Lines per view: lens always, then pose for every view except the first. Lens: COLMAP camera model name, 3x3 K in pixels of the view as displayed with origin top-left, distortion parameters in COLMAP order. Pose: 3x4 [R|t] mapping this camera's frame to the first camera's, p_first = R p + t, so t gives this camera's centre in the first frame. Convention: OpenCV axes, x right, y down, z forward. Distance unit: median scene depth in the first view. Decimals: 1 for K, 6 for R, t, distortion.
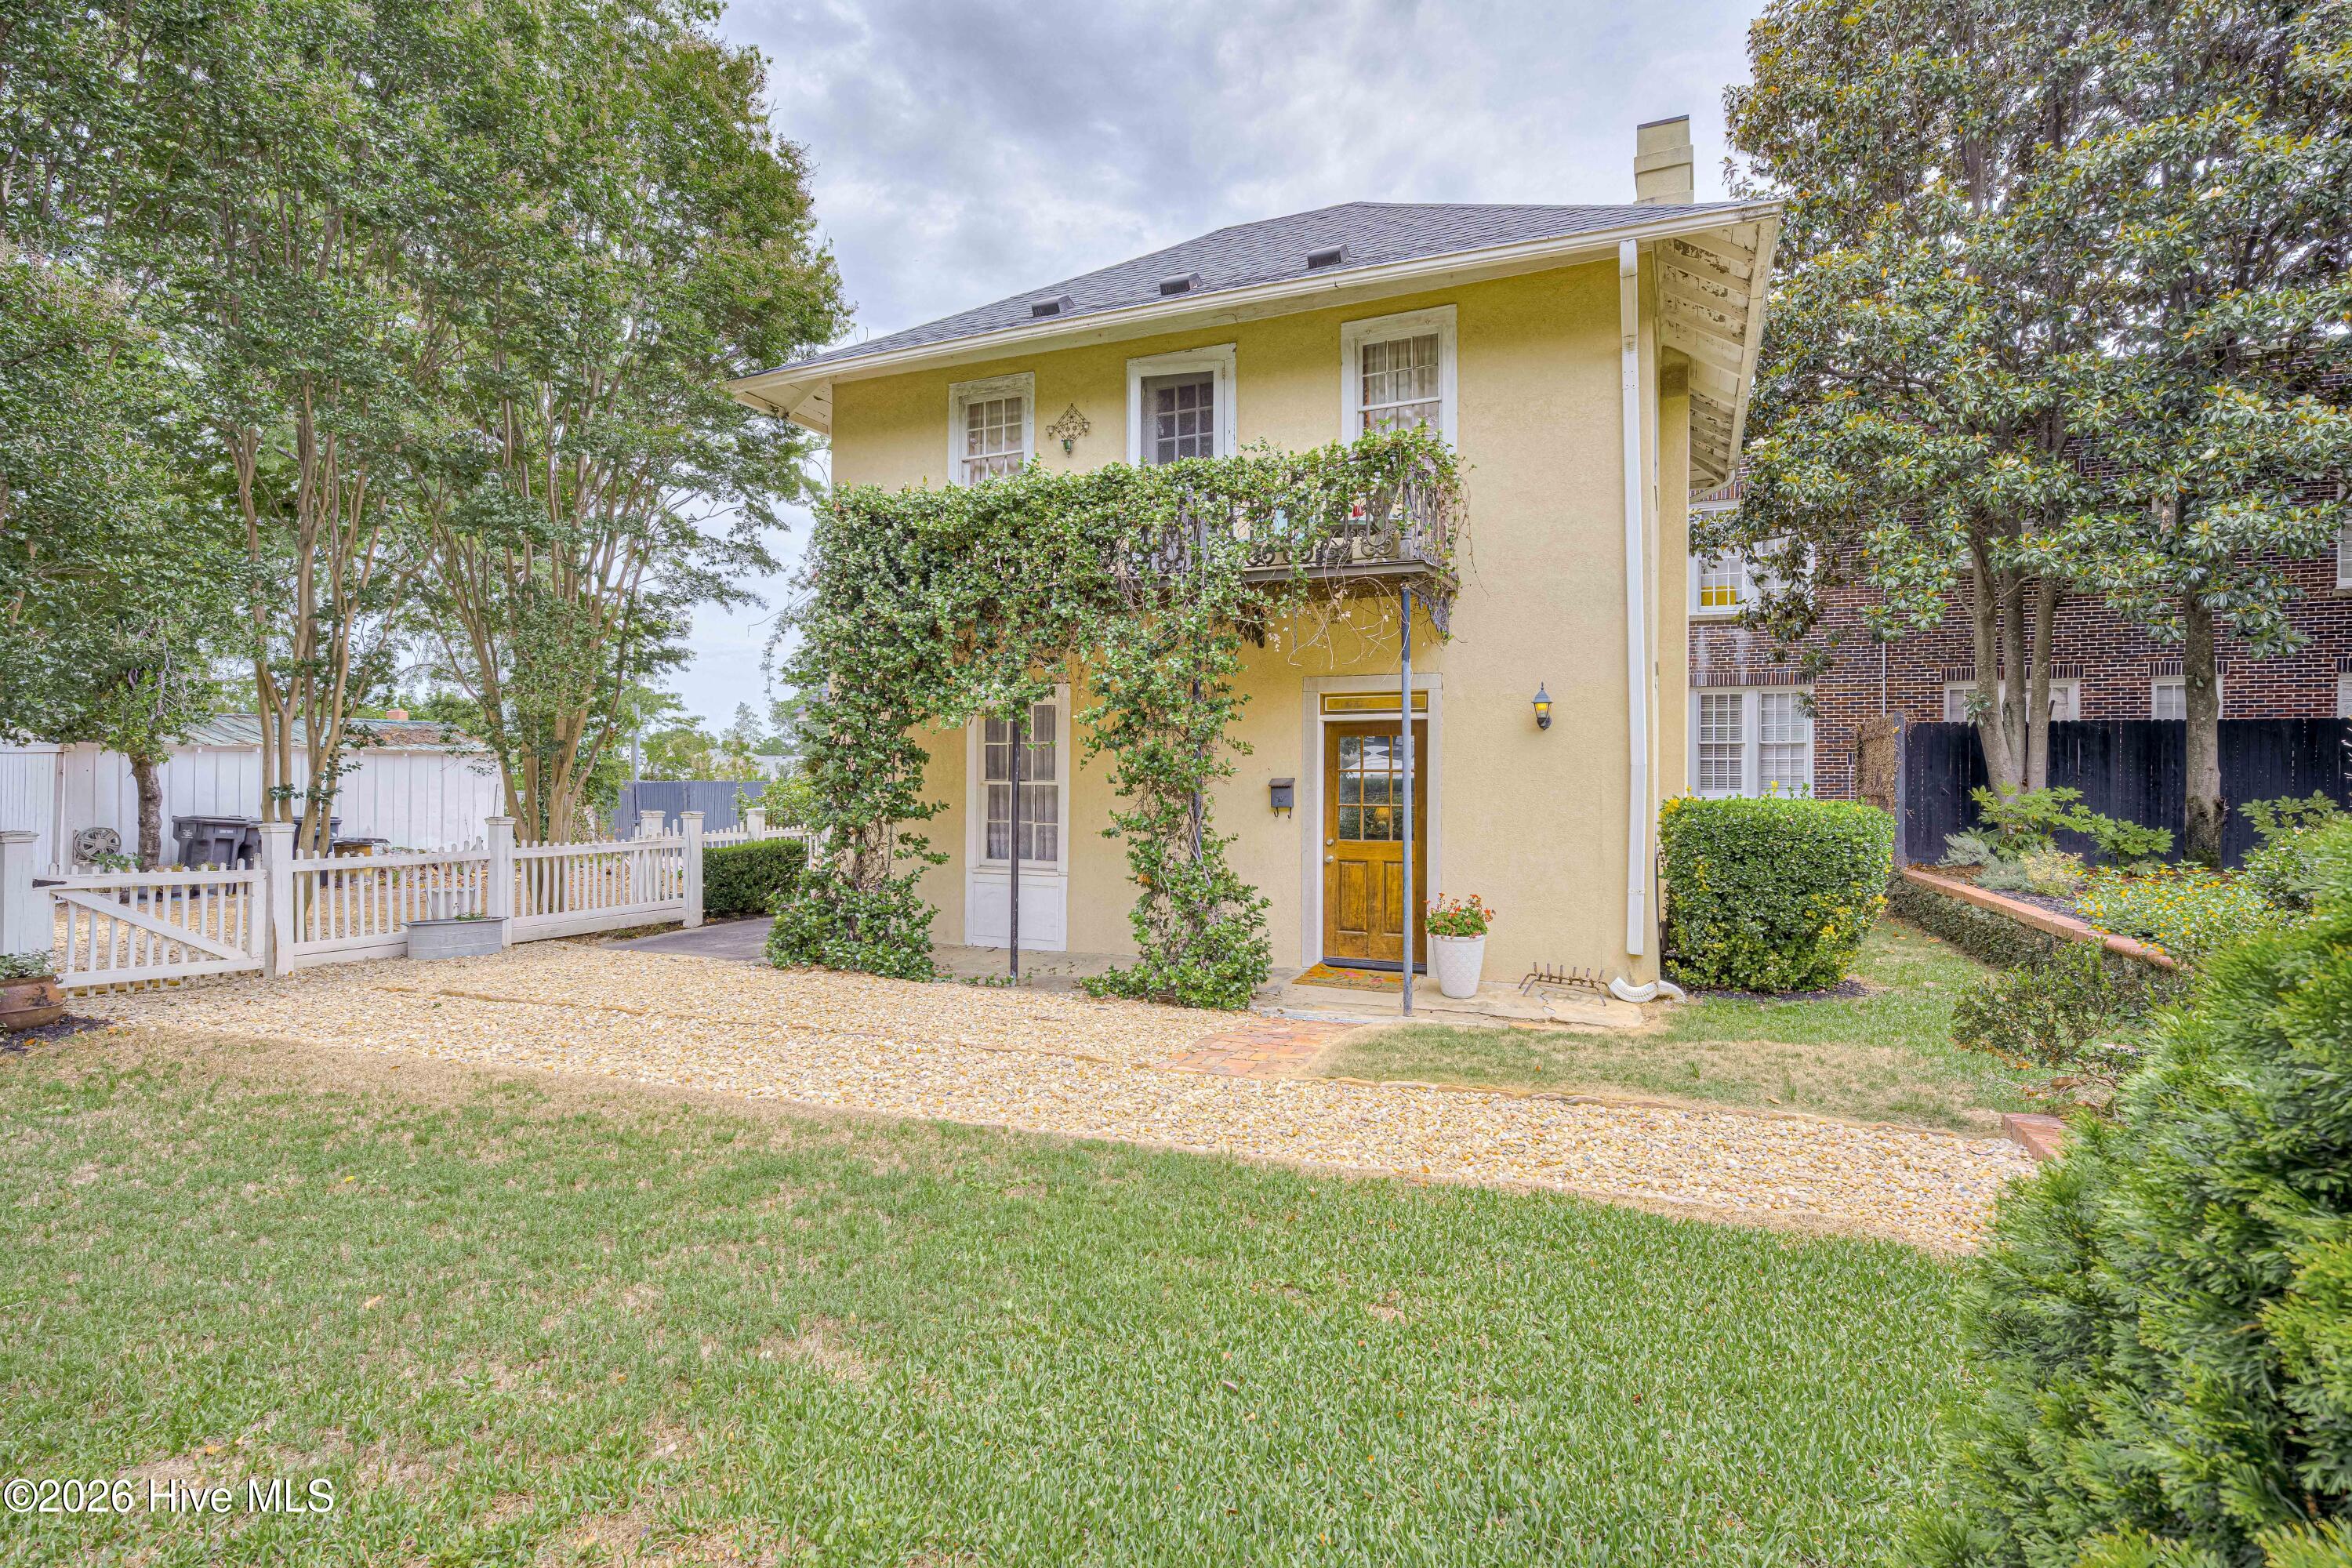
lens RADIAL K [[1122.4, 0, 1177.0], [0, 1122.4, 784.0], [0, 0, 1]] dist [0.000279, 0.000007]
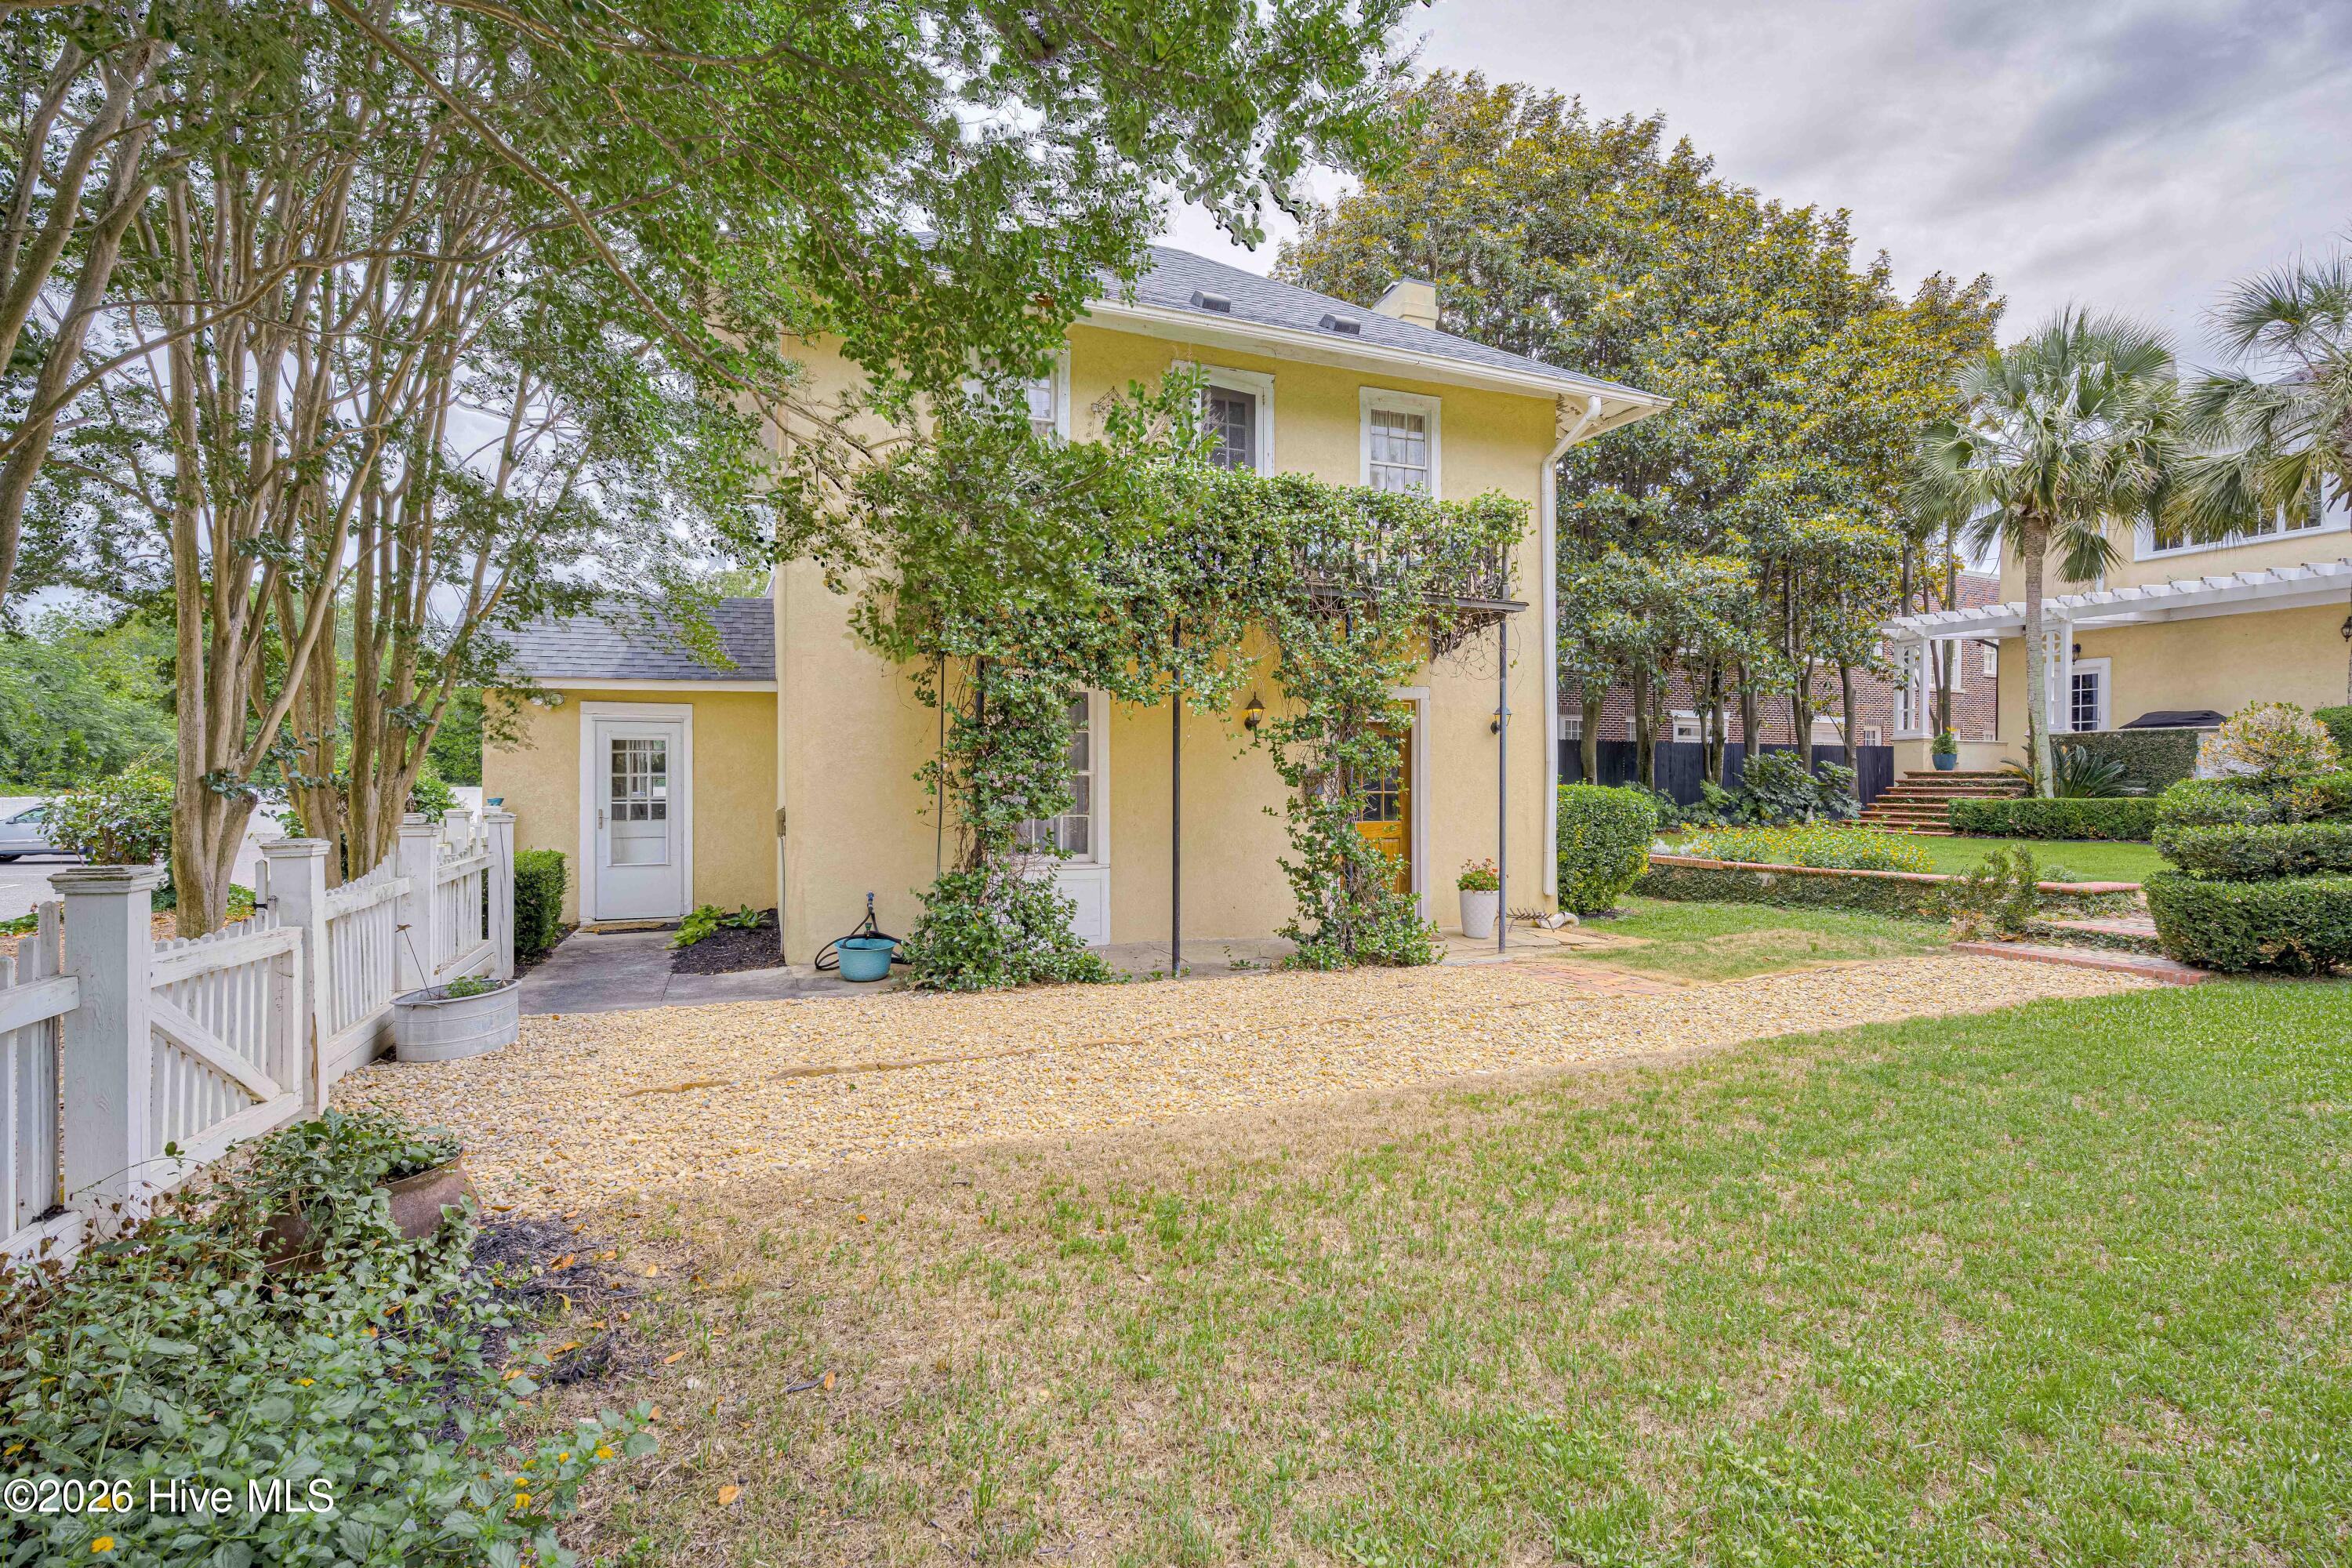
lens RADIAL K [[1091.6, 0, 1181.0], [0, 1091.6, 781.2], [0, 0, 1]] dist [-0.000972, -0.000033]
pose [[0.714654, 0.000927, 0.699478, -0.807642], [0.002969, 0.999986, -0.004359, 0.012215], [-0.699472, 0.005192, 0.714641, 0.313507]]
